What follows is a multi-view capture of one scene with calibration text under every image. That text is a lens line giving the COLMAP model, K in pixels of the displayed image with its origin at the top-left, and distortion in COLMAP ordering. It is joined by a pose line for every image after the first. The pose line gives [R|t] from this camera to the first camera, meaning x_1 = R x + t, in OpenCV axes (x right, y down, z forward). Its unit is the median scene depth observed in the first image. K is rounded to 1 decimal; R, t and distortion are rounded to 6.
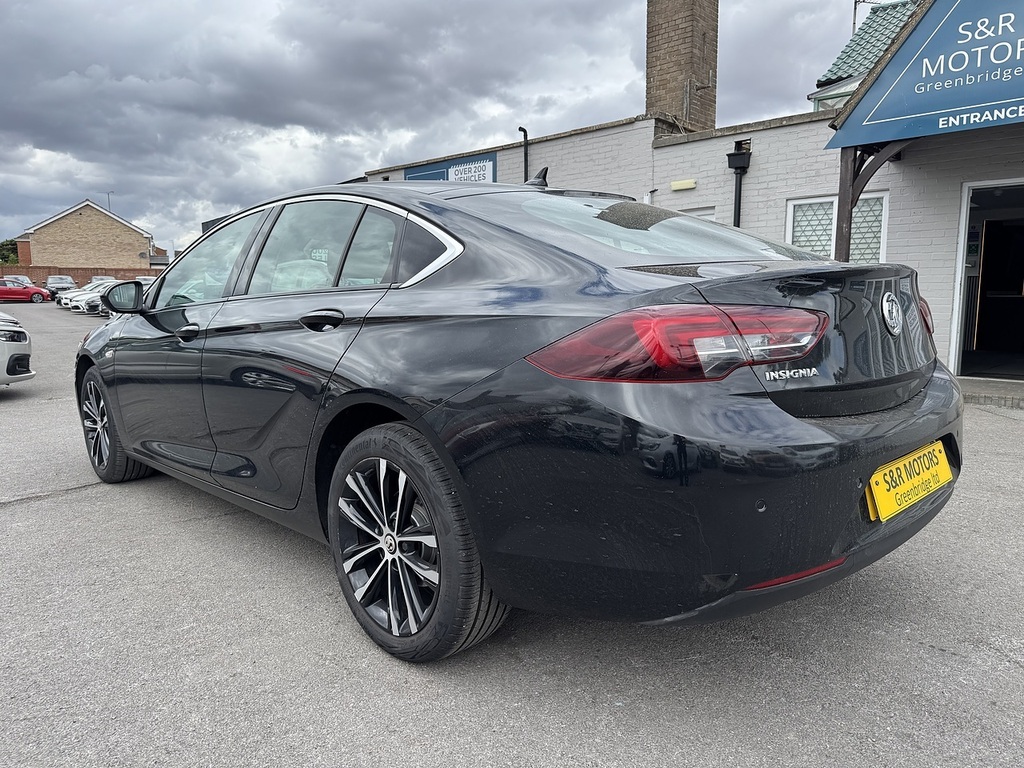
lens RADIAL K [[751.8, 0, 500.5], [0, 751.8, 385.8], [0, 0, 1]] dist [-0.002945, -0.009773]
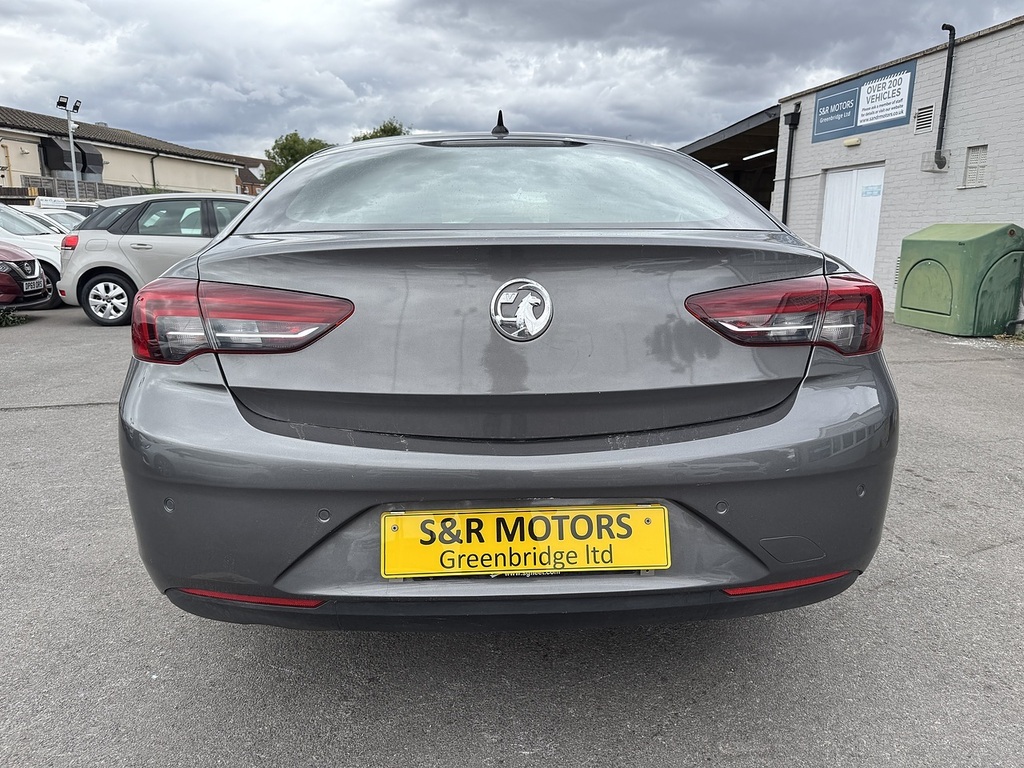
lens RADIAL K [[729.4, 0, 530.0], [0, 729.4, 396.6], [0, 0, 1]] dist [0.004767, -0.007355]
pose [[0.810835, 0.133254, -0.569903, 0.163169], [-0.072722, 0.989129, 0.127811, -0.017880], [0.580739, -0.062189, 0.811711, 0.081652]]
